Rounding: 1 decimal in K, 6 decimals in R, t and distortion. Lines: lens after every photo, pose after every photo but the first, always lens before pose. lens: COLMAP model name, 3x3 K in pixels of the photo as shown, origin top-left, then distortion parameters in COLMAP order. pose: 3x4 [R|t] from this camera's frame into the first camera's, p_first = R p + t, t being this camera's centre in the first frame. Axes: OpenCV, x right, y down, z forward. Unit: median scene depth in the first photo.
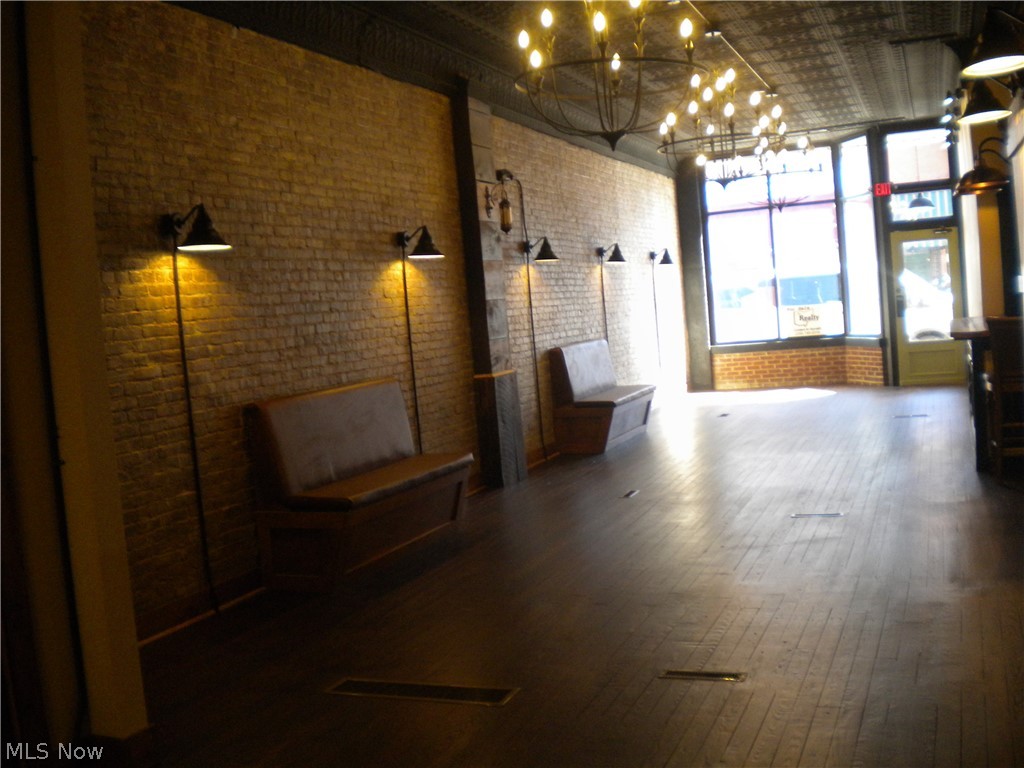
lens RADIAL K [[1086.4, 0, 513.7], [0, 1086.4, 384.2], [0, 0, 1]] dist [-0.107434, 0.000000]
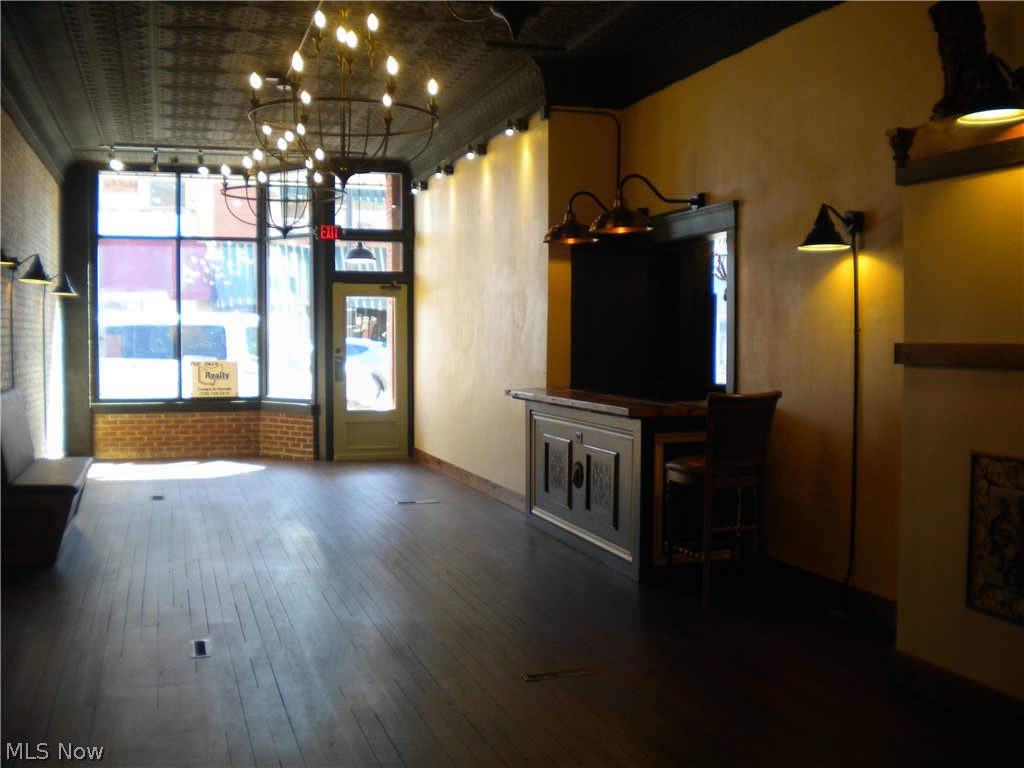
lens RADIAL K [[1086.4, 0, 509.2], [0, 1086.4, 384.4], [0, 0, 1]] dist [-0.107434, 0.000000]
pose [[0.773318, 0.058484, 0.631315, -0.077020], [-0.023240, 0.997682, -0.063956, -0.006742], [-0.633592, 0.034787, 0.772885, 0.215517]]
